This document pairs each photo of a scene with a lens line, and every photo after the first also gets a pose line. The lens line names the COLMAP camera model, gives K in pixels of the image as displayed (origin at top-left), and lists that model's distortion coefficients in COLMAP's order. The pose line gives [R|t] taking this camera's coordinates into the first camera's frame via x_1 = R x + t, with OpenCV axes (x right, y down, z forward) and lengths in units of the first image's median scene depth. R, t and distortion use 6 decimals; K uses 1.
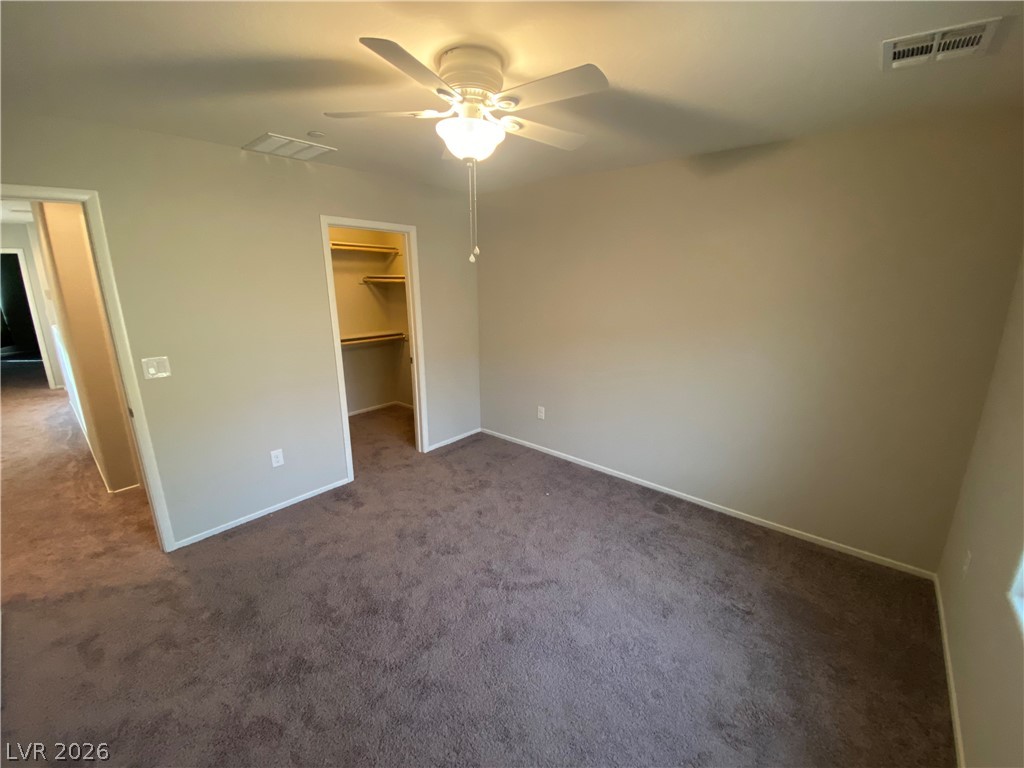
lens RADIAL K [[408.2, 0, 513.3], [0, 408.2, 380.0], [0, 0, 1]] dist [0.022636, -0.021844]
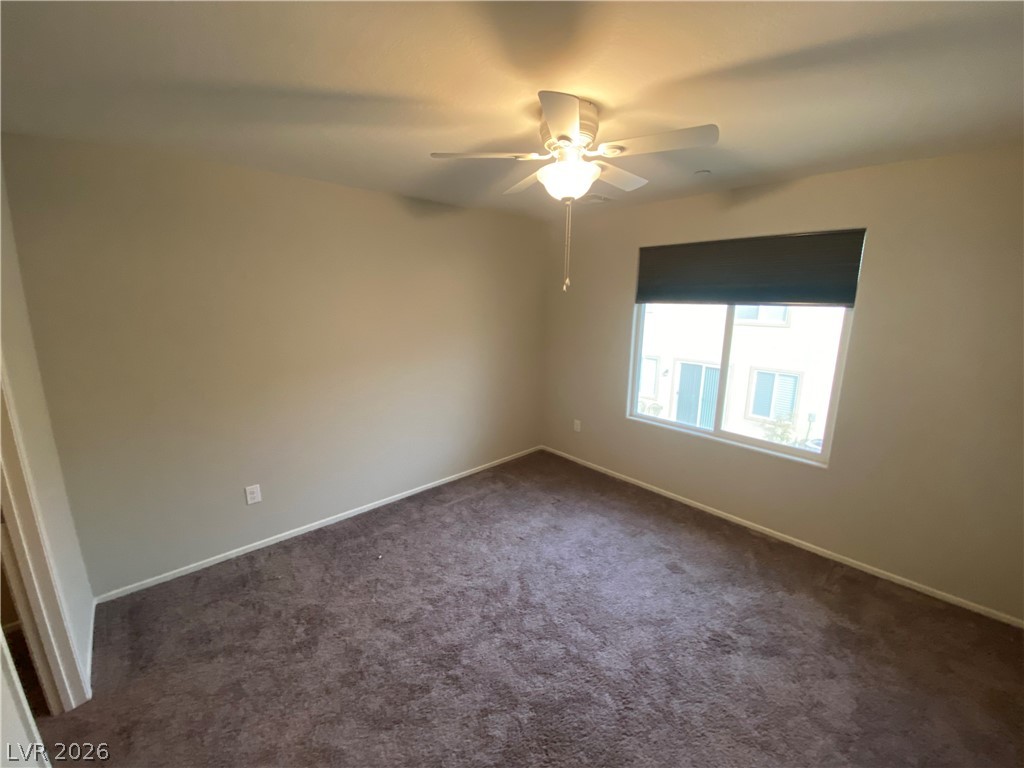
lens RADIAL K [[408.2, 0, 513.3], [0, 408.2, 380.0], [0, 0, 1]] dist [0.022636, -0.021844]
pose [[0.142135, -0.207586, 0.967836, -0.621277], [0.239146, 0.955999, 0.169927, -0.146019], [-0.960524, 0.207302, 0.185524, 0.507767]]
